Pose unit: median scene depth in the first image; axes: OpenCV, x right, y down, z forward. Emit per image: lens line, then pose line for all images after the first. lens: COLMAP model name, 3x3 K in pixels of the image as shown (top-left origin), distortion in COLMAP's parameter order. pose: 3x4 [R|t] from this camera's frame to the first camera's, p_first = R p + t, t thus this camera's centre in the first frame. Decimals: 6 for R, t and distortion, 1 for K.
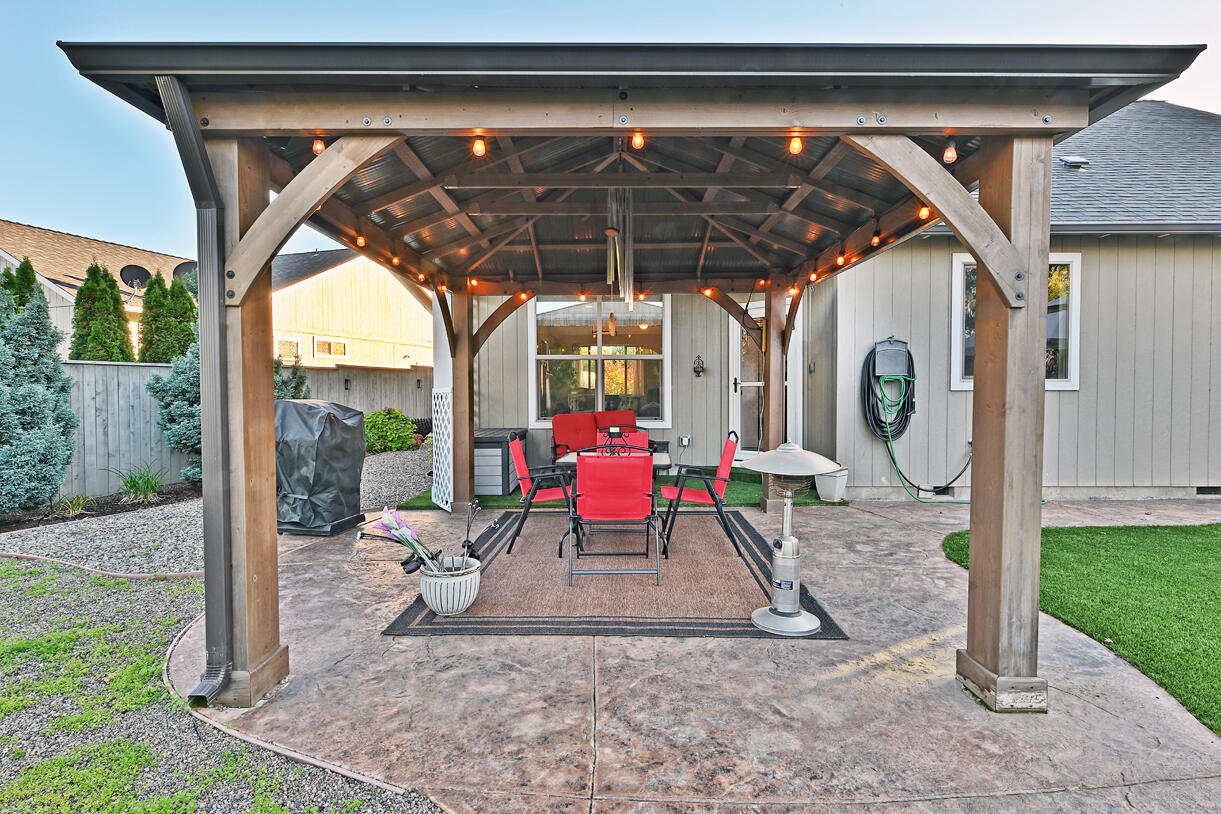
lens RADIAL K [[613.3, 0, 612.2], [0, 613.3, 406.9], [0, 0, 1]] dist [0.004600, -0.003012]
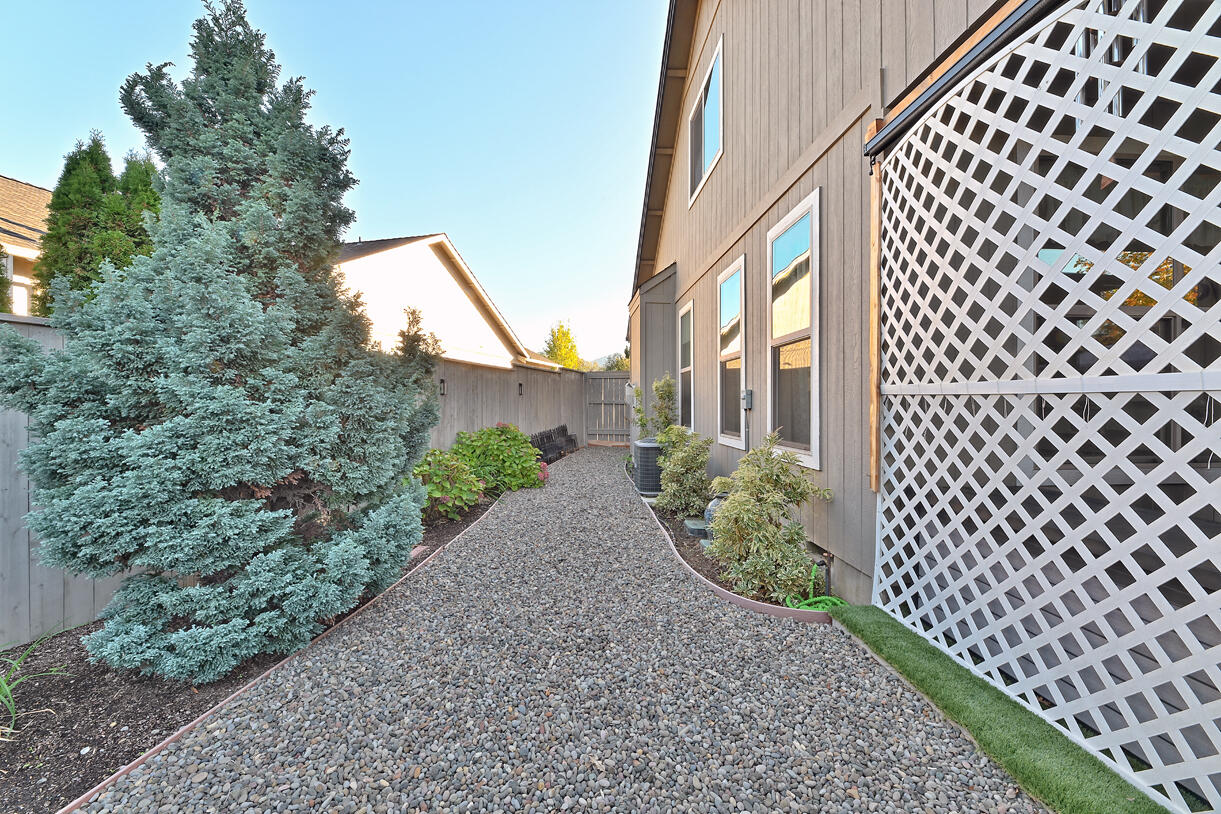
lens RADIAL K [[489.9, 0, 610.6], [0, 489.9, 405.2], [0, 0, 1]] dist [-0.000810, -0.001370]
pose [[0.997339, 0.002818, 0.072845, -0.445809], [-0.001213, 0.999756, -0.022074, -0.010838], [-0.072889, 0.021927, 0.997099, 0.722102]]
